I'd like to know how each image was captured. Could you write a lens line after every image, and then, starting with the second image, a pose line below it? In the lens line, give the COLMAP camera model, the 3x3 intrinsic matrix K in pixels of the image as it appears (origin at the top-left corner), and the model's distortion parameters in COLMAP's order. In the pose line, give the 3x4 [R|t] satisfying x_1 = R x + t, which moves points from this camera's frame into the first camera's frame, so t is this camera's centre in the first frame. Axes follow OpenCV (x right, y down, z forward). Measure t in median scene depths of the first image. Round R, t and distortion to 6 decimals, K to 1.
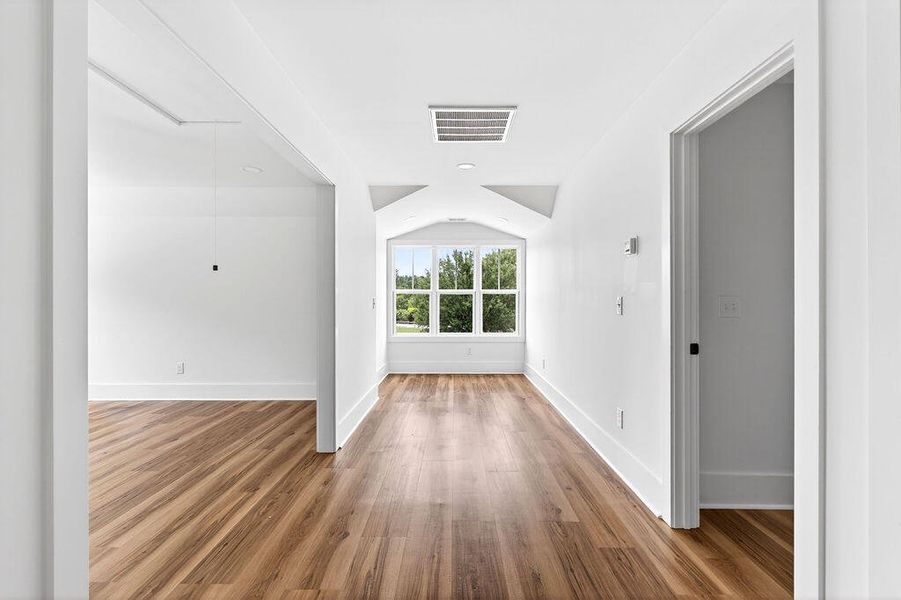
lens RADIAL K [[407.5, 0, 451.8], [0, 407.5, 297.1], [0, 0, 1]] dist [-0.000824, -0.000448]
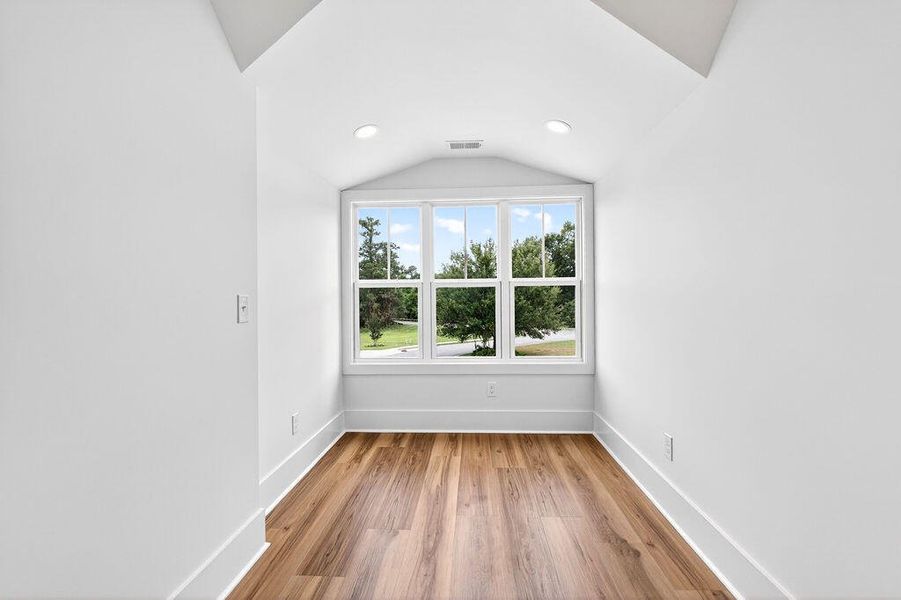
lens RADIAL K [[407.5, 0, 451.8], [0, 407.5, 297.1], [0, 0, 1]] dist [-0.000824, -0.000448]
pose [[0.998770, -0.010186, -0.048534, 0.018013], [0.010496, 0.999926, 0.006137, 0.002560], [0.048467, -0.006639, 0.998803, 0.452237]]
